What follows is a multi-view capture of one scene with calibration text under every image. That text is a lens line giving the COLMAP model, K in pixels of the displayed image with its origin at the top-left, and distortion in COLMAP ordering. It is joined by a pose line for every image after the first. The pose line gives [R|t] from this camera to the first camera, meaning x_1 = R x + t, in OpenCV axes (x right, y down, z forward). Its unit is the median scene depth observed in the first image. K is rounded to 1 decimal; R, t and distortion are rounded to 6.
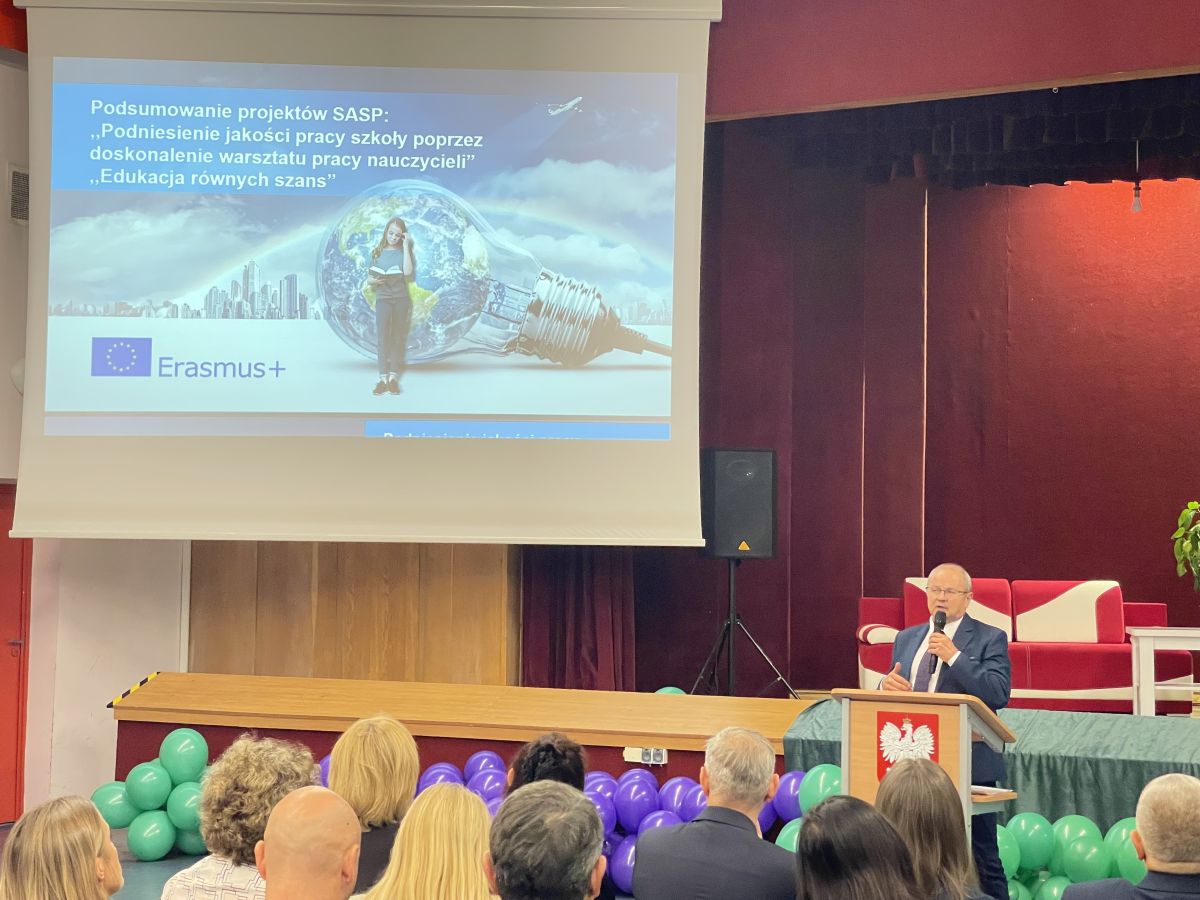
lens RADIAL K [[2232.7, 0, 600.0], [0, 2232.7, 450.0], [0, 0, 1]] dist [0.287780, -0.421698]
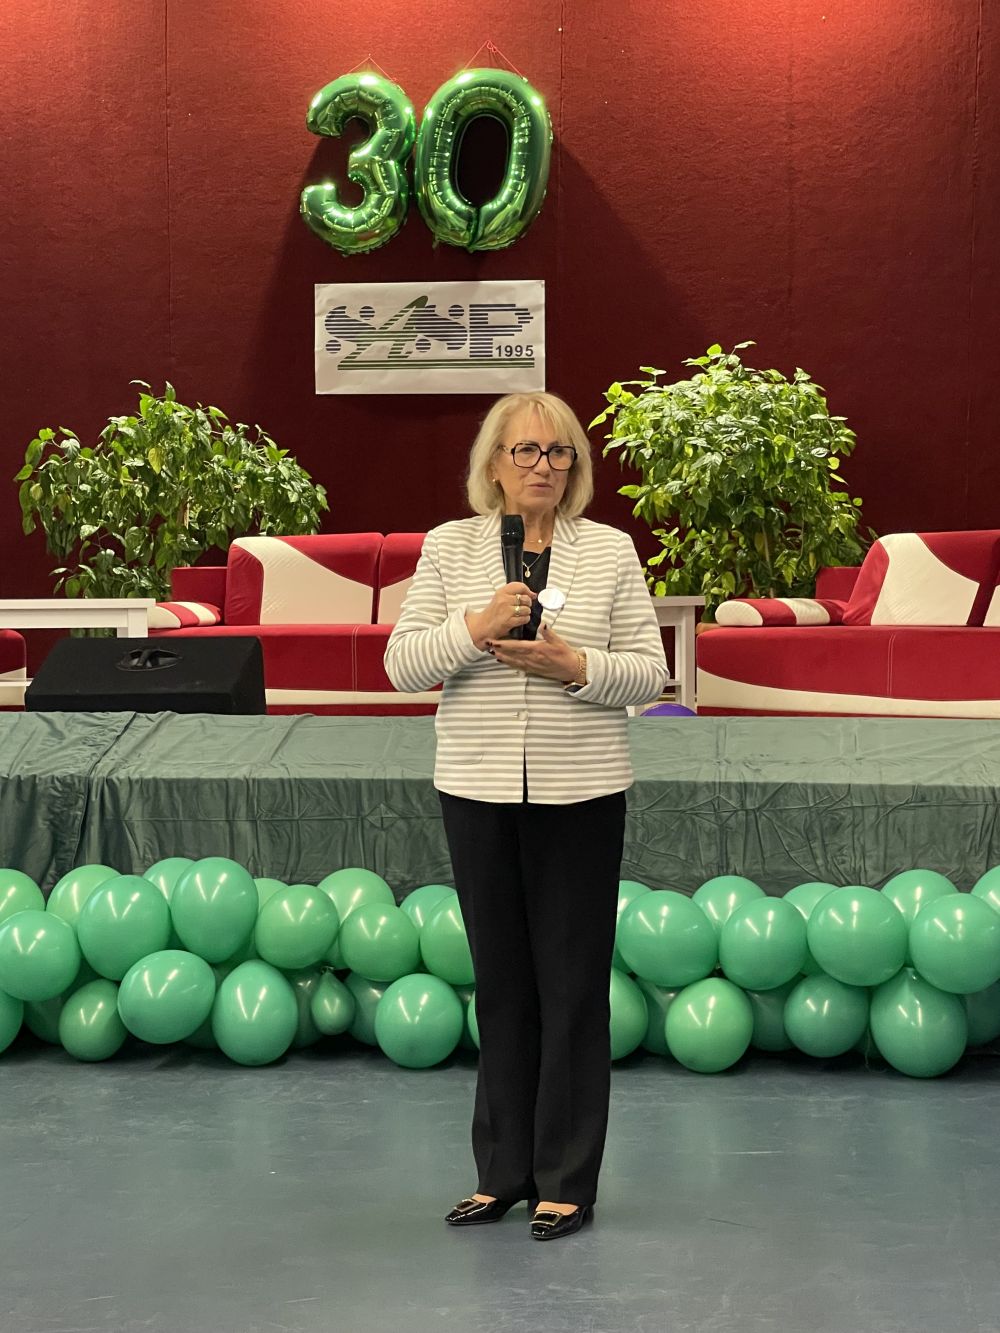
lens RADIAL K [[2887.4, 0, 488.4], [0, 2887.4, 687.9], [0, 0, 1]] dist [0.078840, 1.751059]
pose [[0.936625, -0.024296, 0.349489, 0.100233], [-0.005237, 0.996510, 0.083311, 0.036605], [-0.350293, -0.079862, 0.933229, 0.151951]]
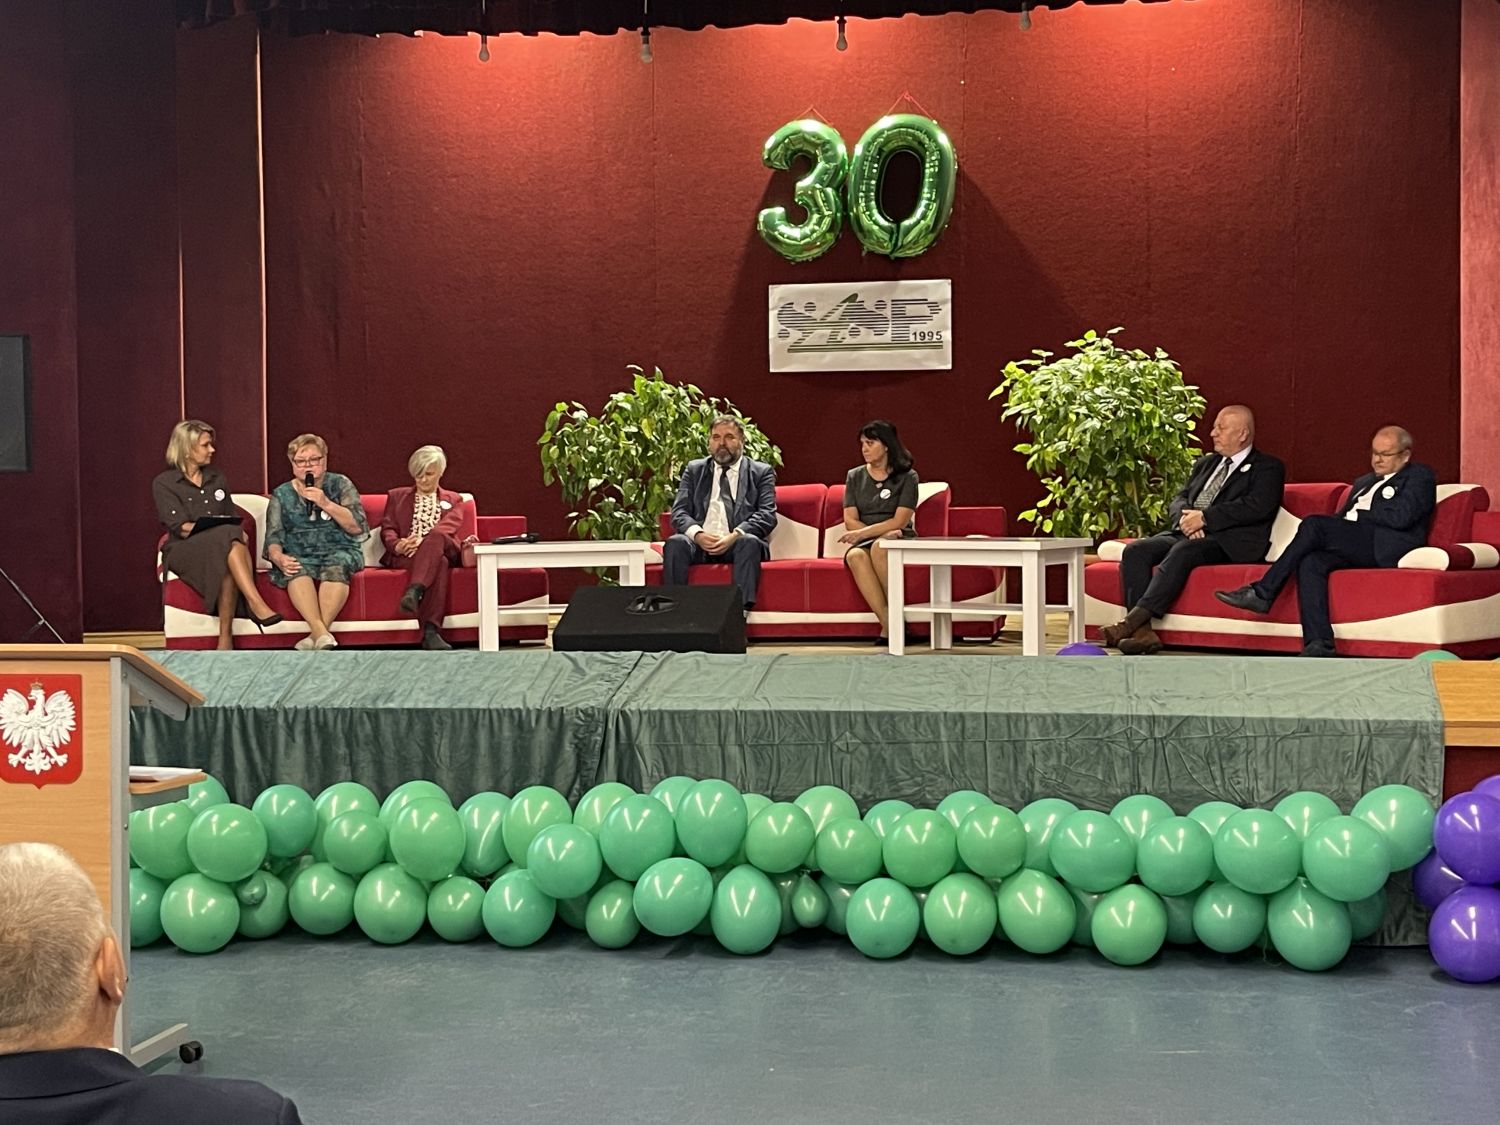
lens RADIAL K [[2138.4, 0, 750.0], [0, 2138.4, 562.5], [0, 0, 1]] dist [0.178122, -0.587165]
pose [[0.955392, -0.030713, 0.293740, 0.109882], [0.006559, 0.996539, 0.082862, 0.021550], [-0.295269, -0.077239, 0.952287, 0.225967]]
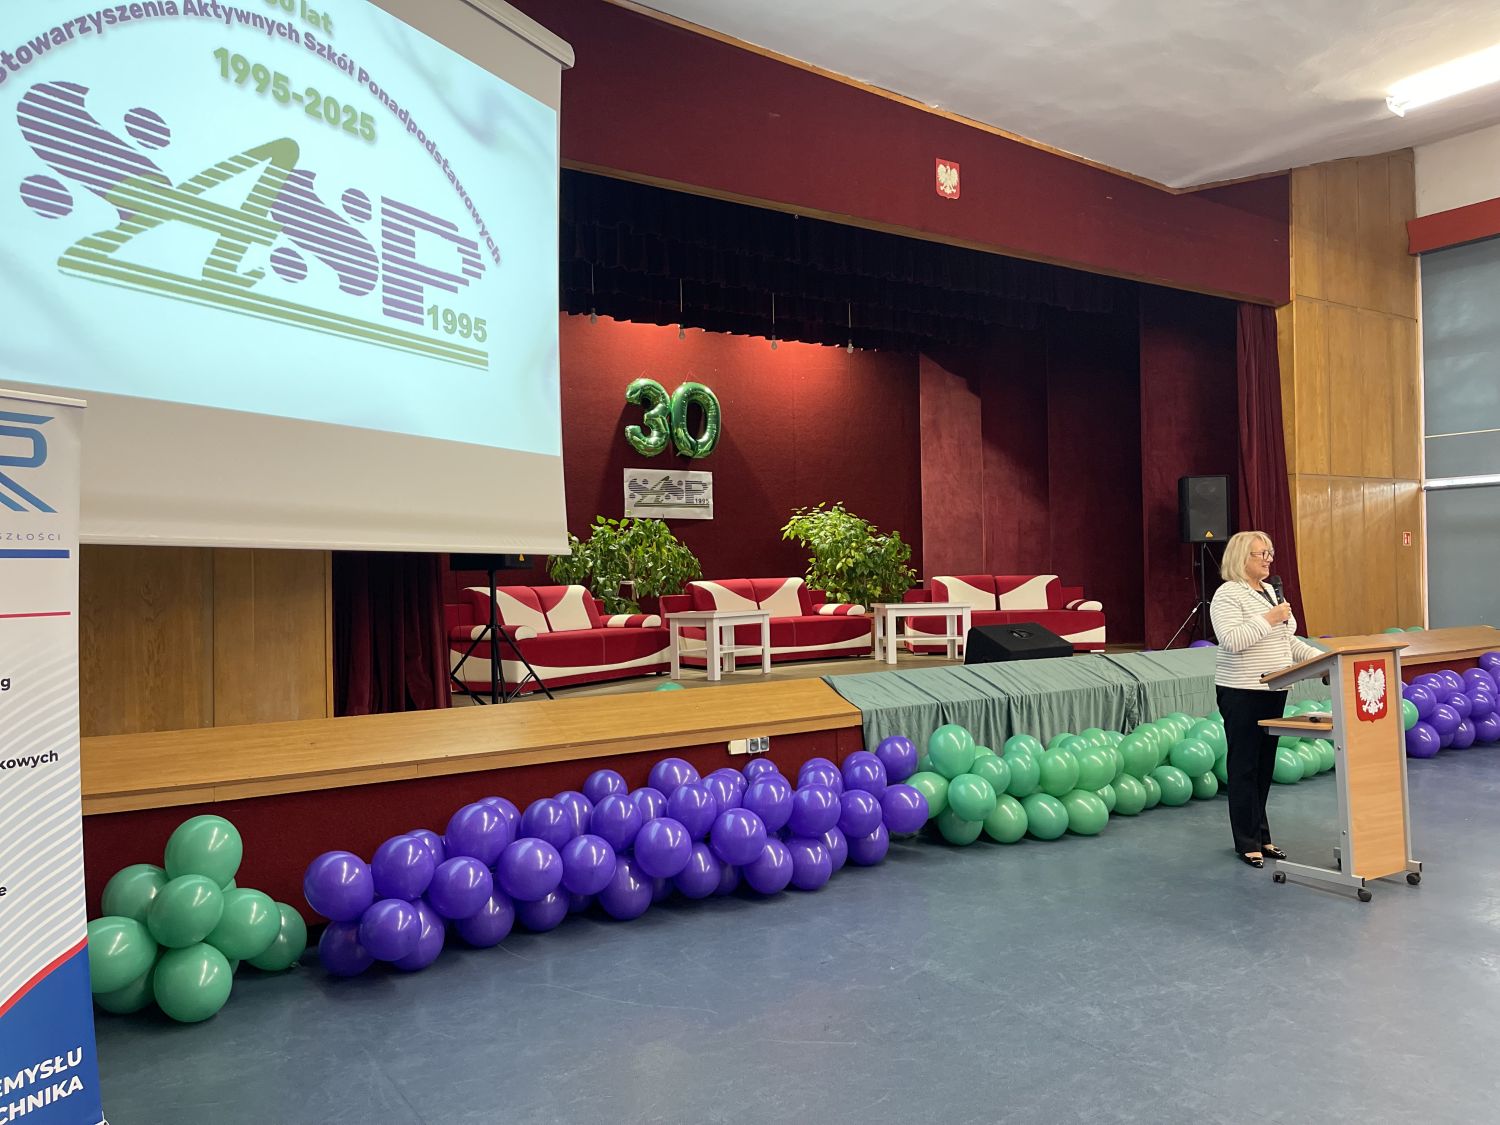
lens RADIAL K [[1134.2, 0, 750.0], [0, 1134.2, 562.5], [0, 0, 1]] dist [0.086579, -0.117001]
pose [[0.466456, -0.005223, 0.884529, -0.438518], [-0.014289, 0.999808, 0.013439, 0.041730], [-0.884429, -0.018908, 0.466292, 0.731982]]
